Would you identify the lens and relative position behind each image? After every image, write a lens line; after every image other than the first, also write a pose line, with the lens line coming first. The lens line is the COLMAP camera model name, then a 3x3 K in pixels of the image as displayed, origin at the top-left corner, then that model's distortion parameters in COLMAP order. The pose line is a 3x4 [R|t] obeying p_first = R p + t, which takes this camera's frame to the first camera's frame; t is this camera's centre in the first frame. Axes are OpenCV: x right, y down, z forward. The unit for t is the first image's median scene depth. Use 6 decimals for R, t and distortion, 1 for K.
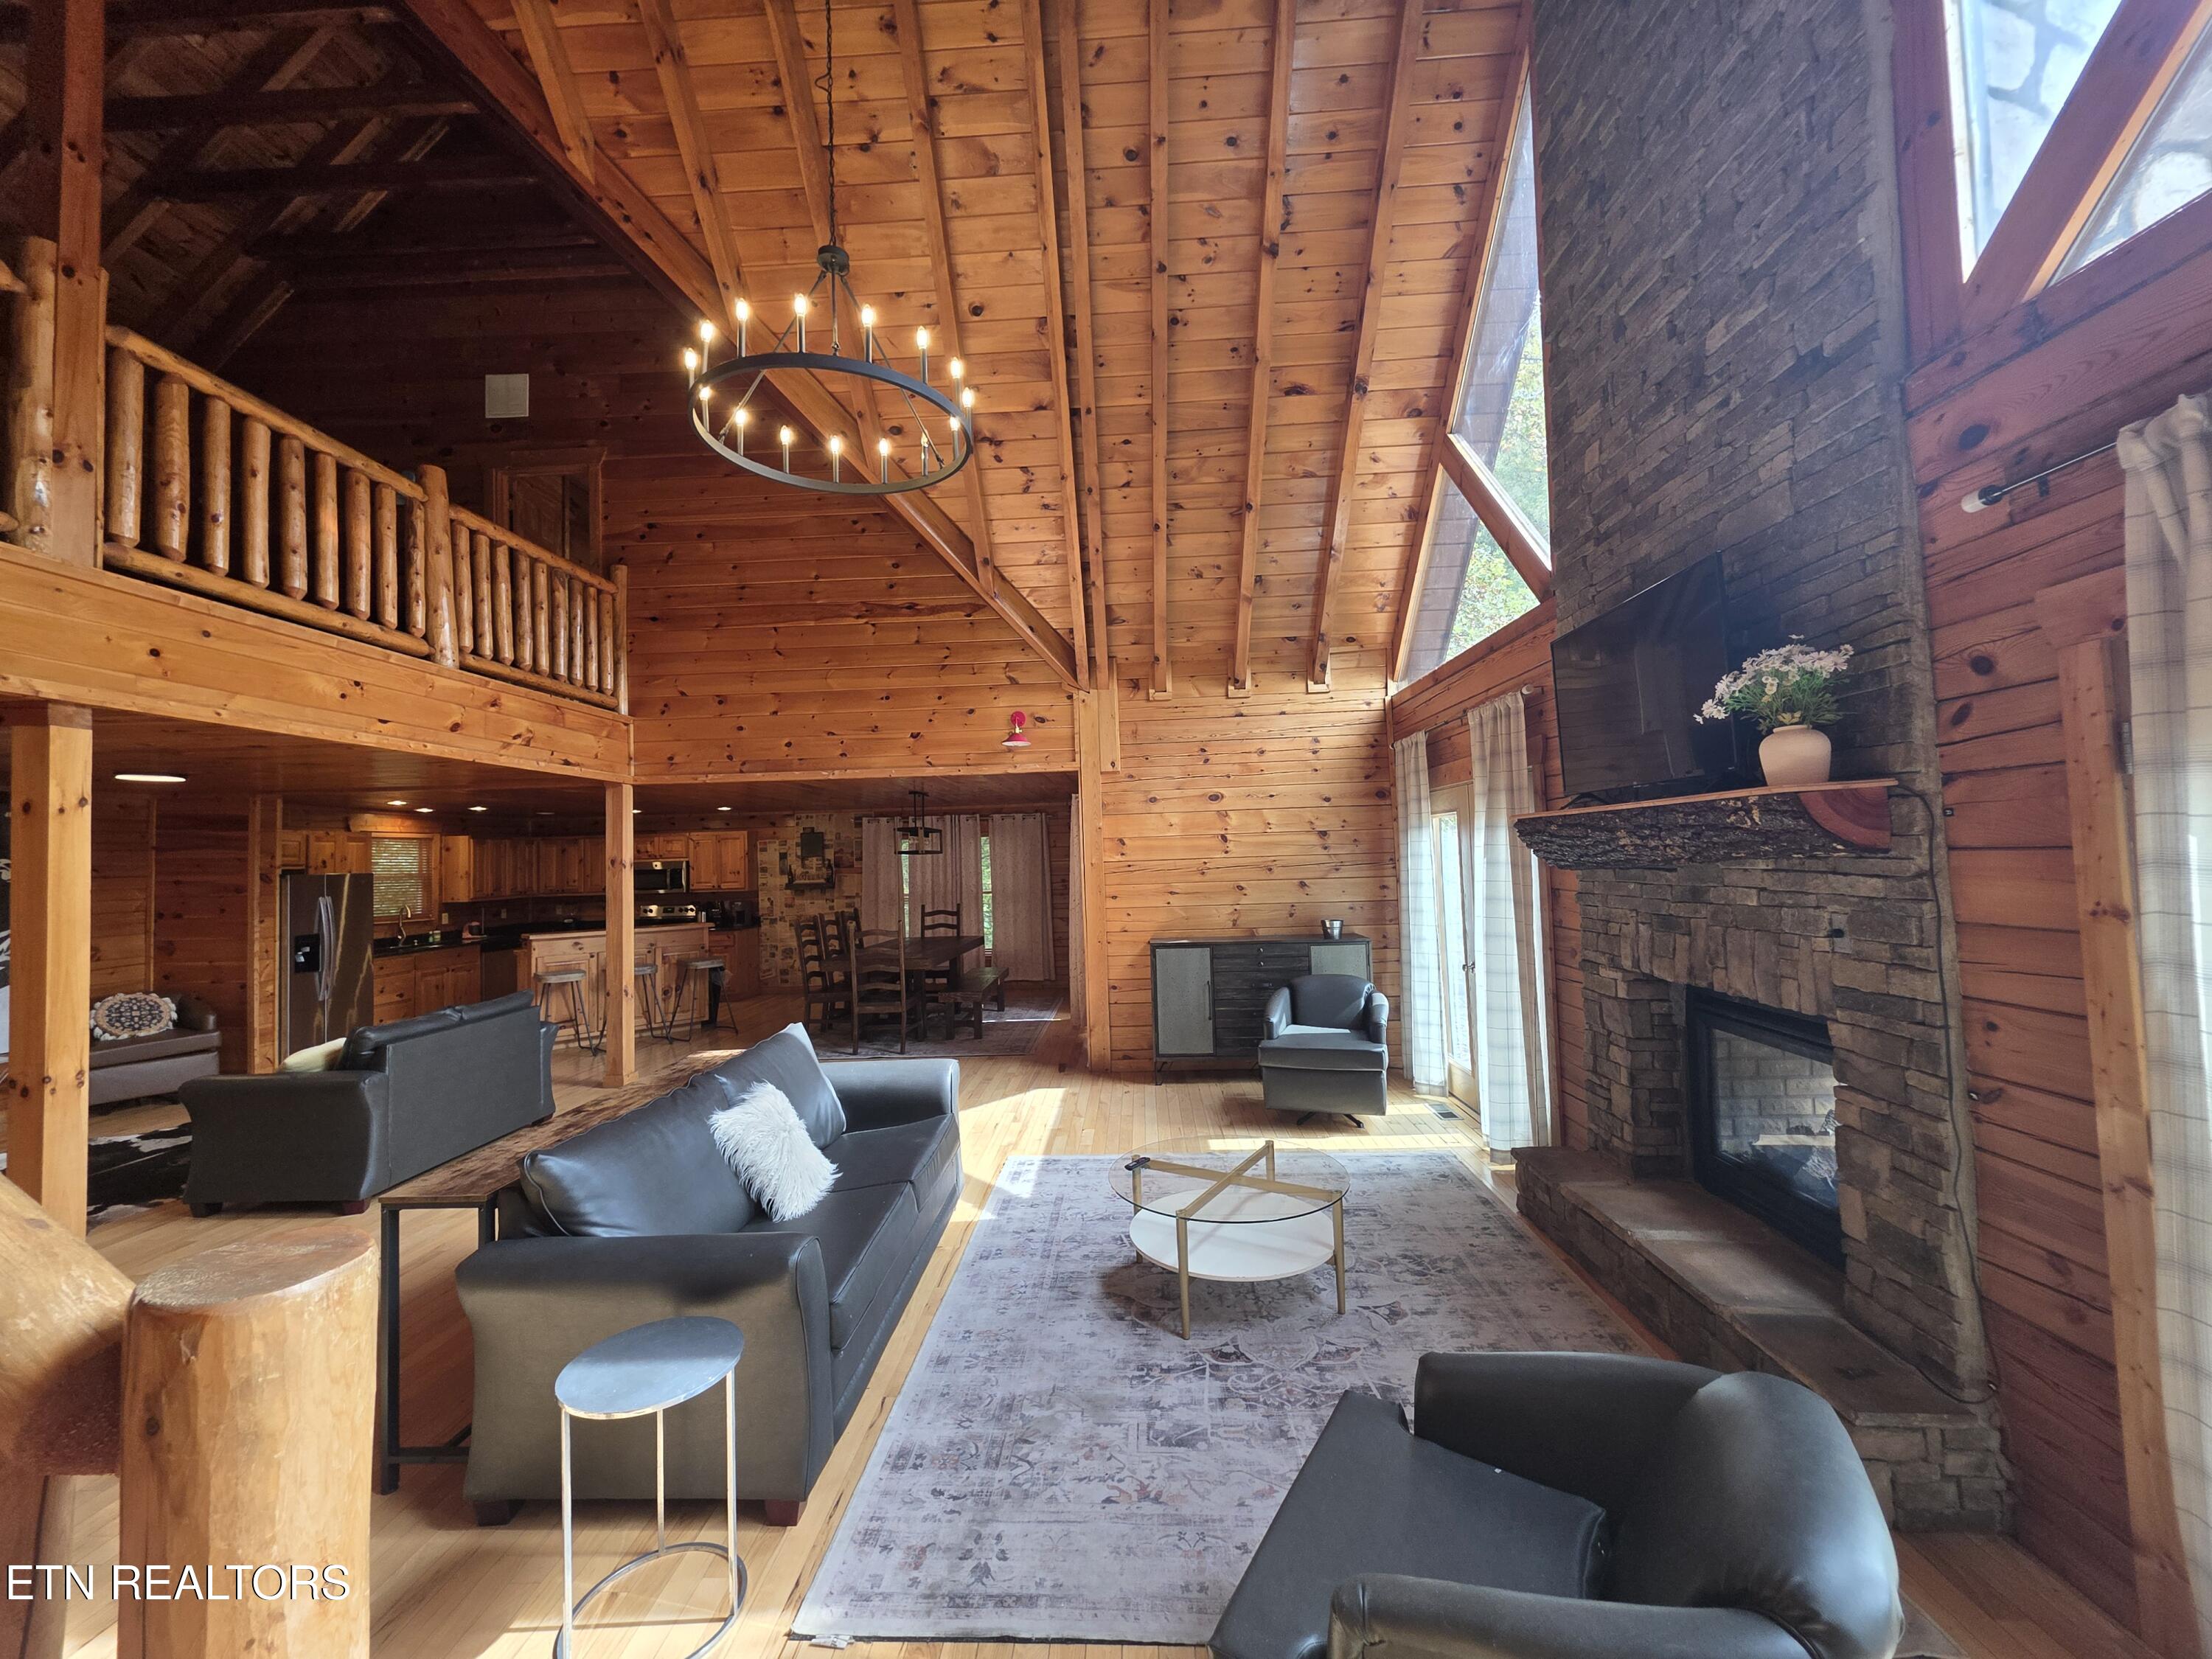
lens RADIAL K [[880.8, 0, 1102.0], [0, 880.8, 818.9], [0, 0, 1]] dist [0.002880, -0.001145]
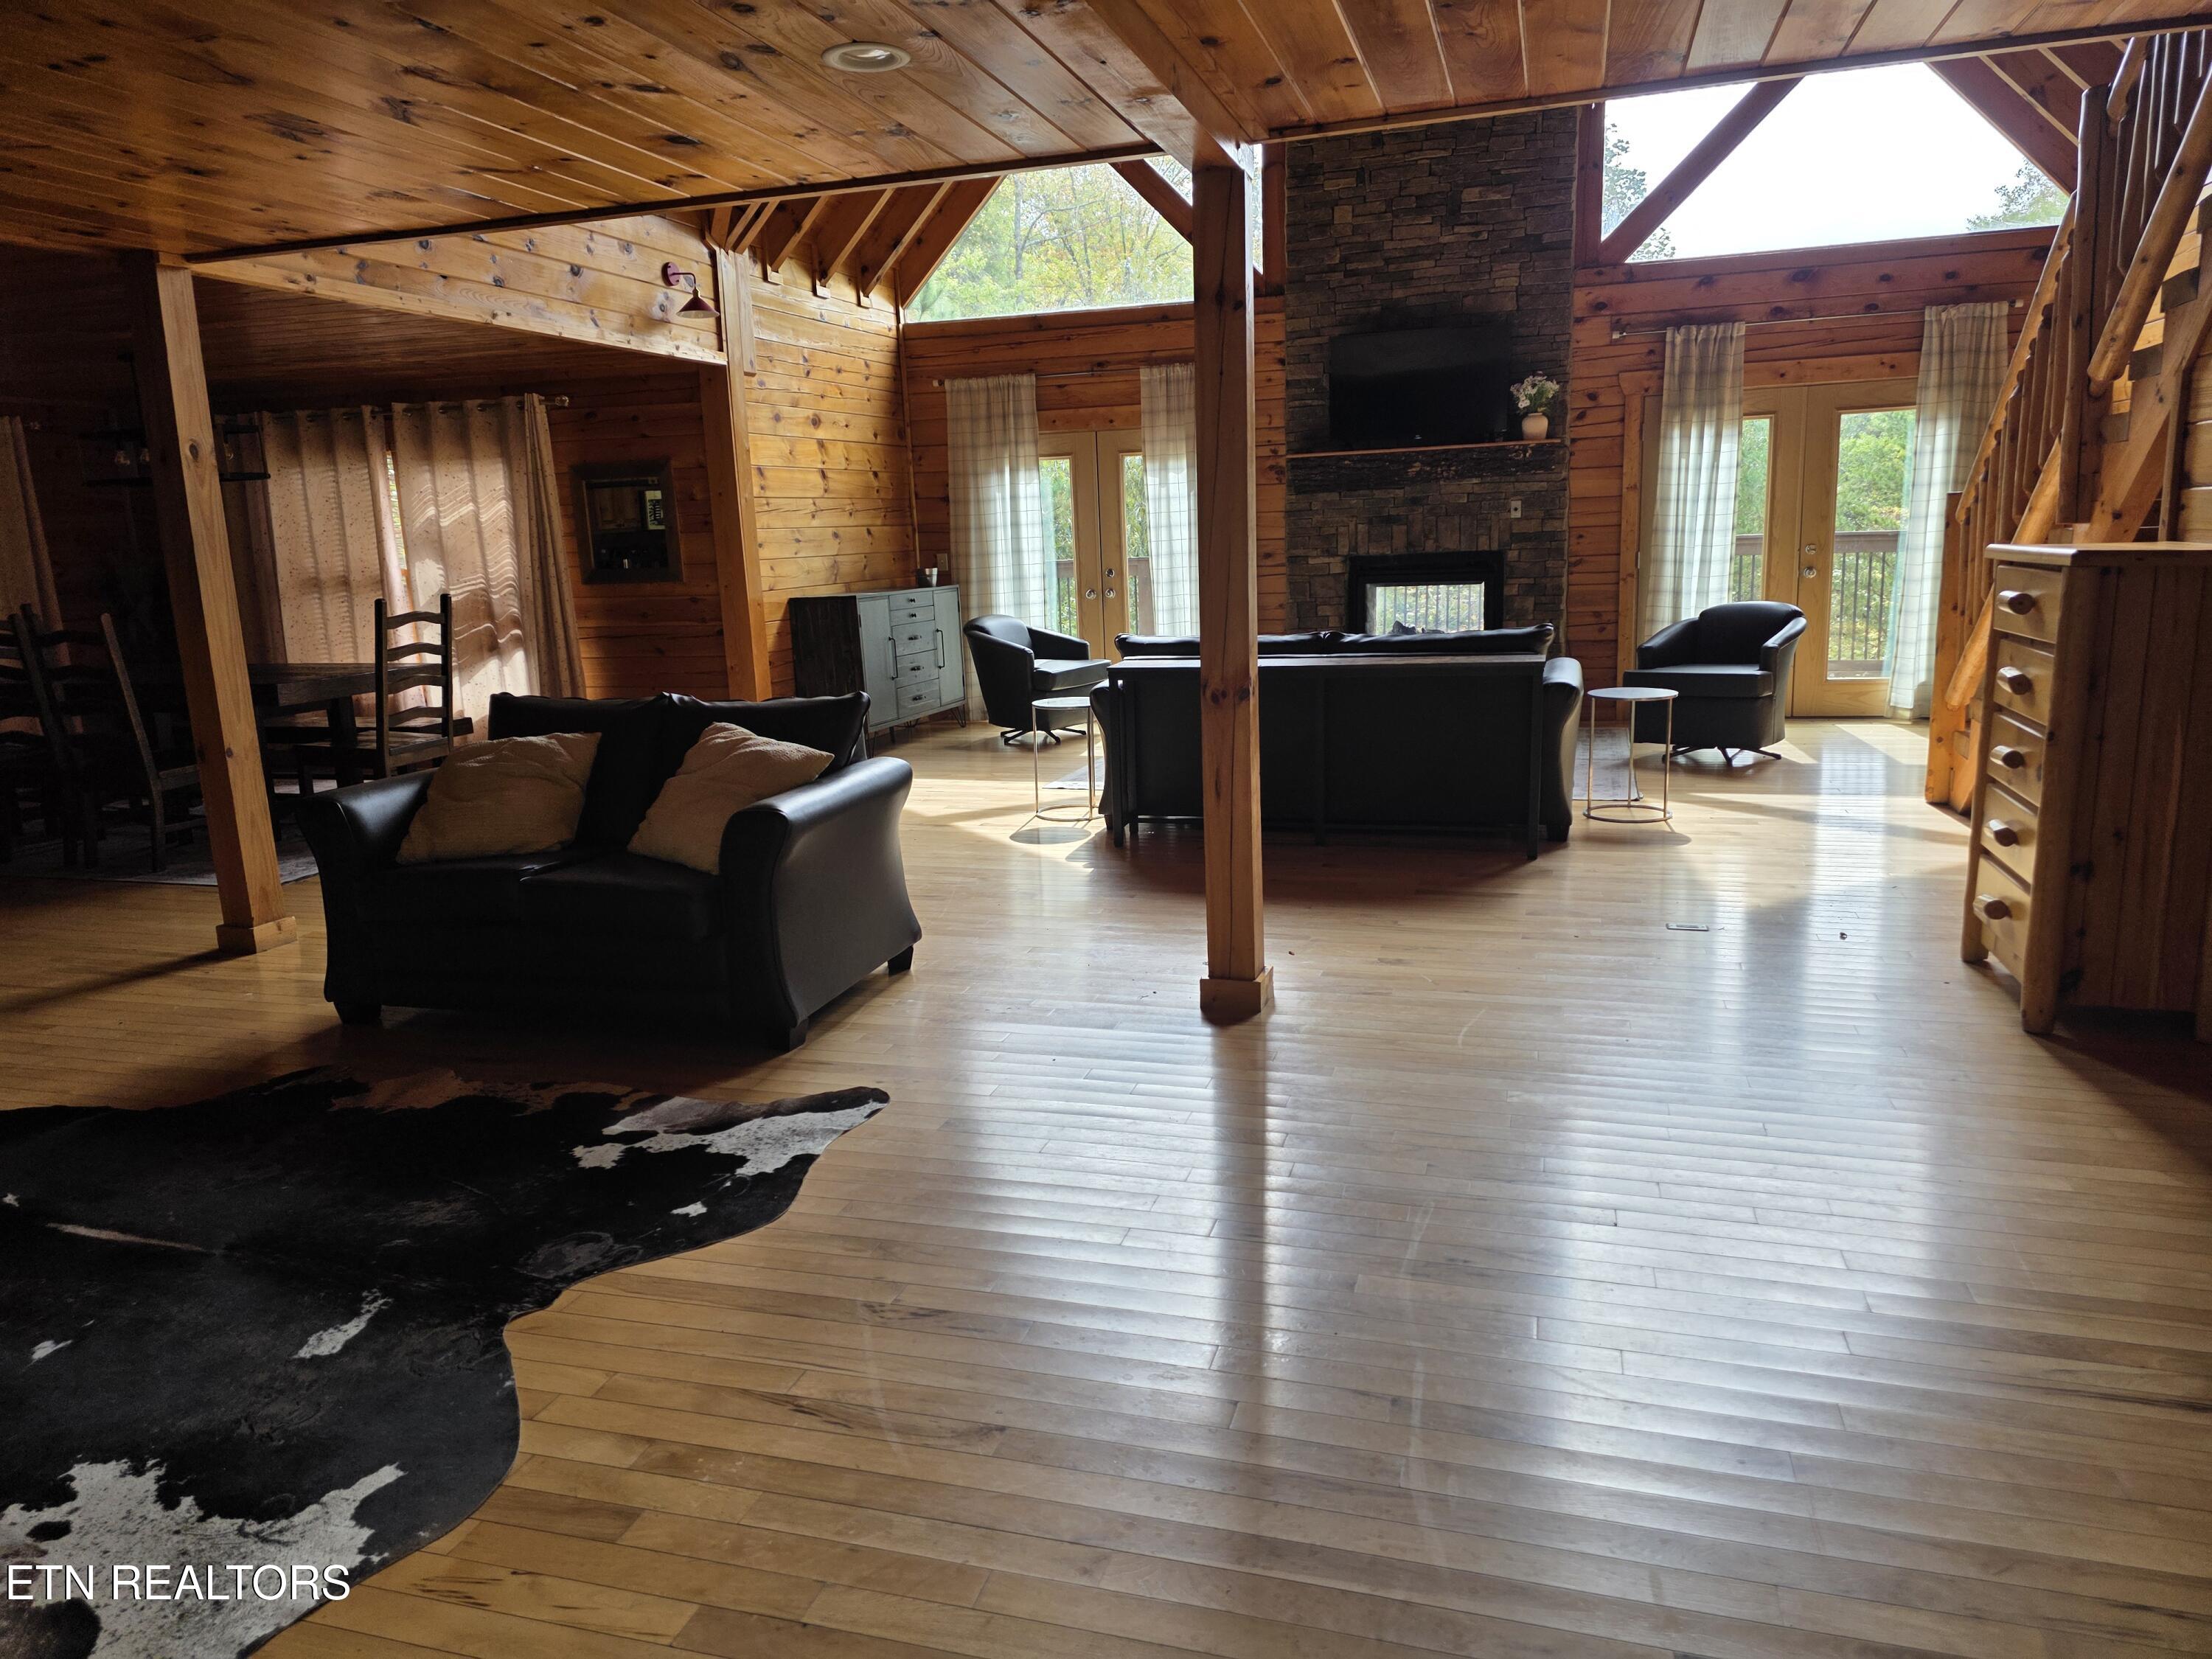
lens RADIAL K [[1476.3, 0, 1108.4], [0, 1476.3, 827.3], [0, 0, 1]] dist [0.038084, -0.018061]
pose [[0.259358, -0.166270, 0.951361, -0.857450], [-0.011781, 0.984451, 0.175265, 0.074402], [-0.965709, -0.056664, 0.253367, 0.267300]]
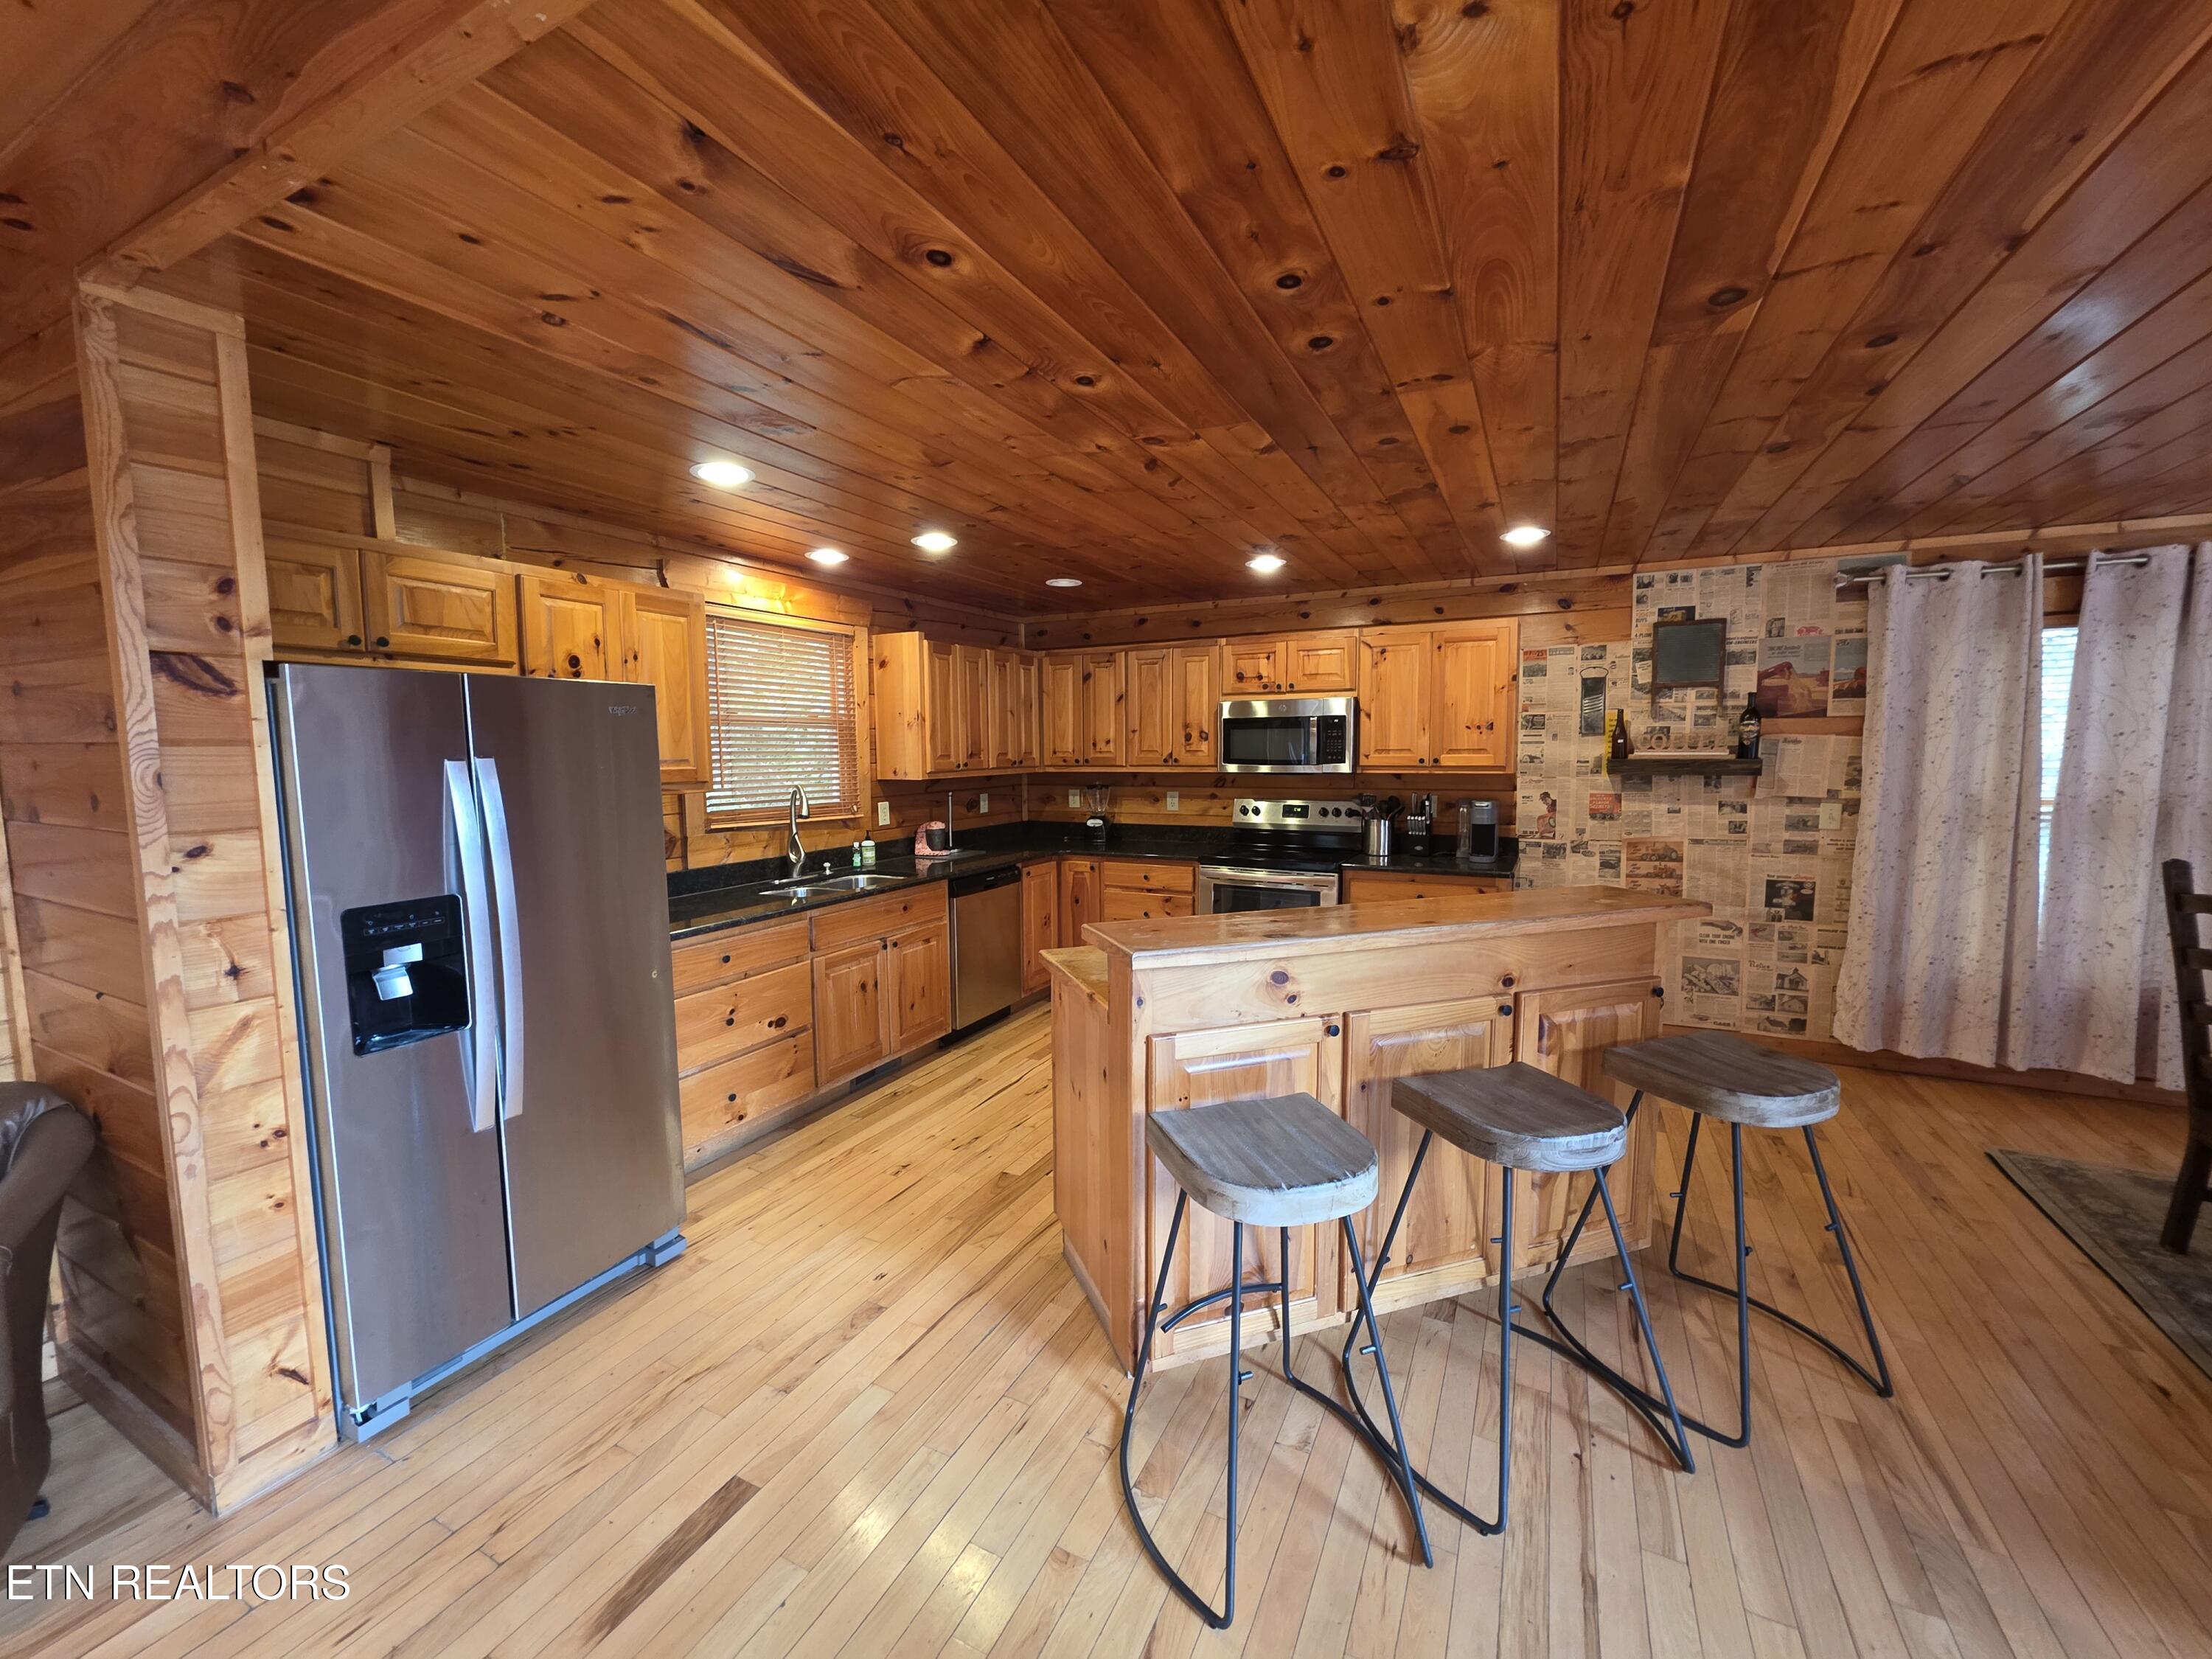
lens RADIAL K [[880.8, 0, 1094.8], [0, 880.8, 822.8], [0, 0, 1]] dist [0.002880, -0.001145]
pose [[0.901706, 0.056341, -0.428664, -0.478220], [0.003471, 0.990498, 0.137485, 0.058142], [0.432337, -0.125459, 0.892942, 0.680122]]
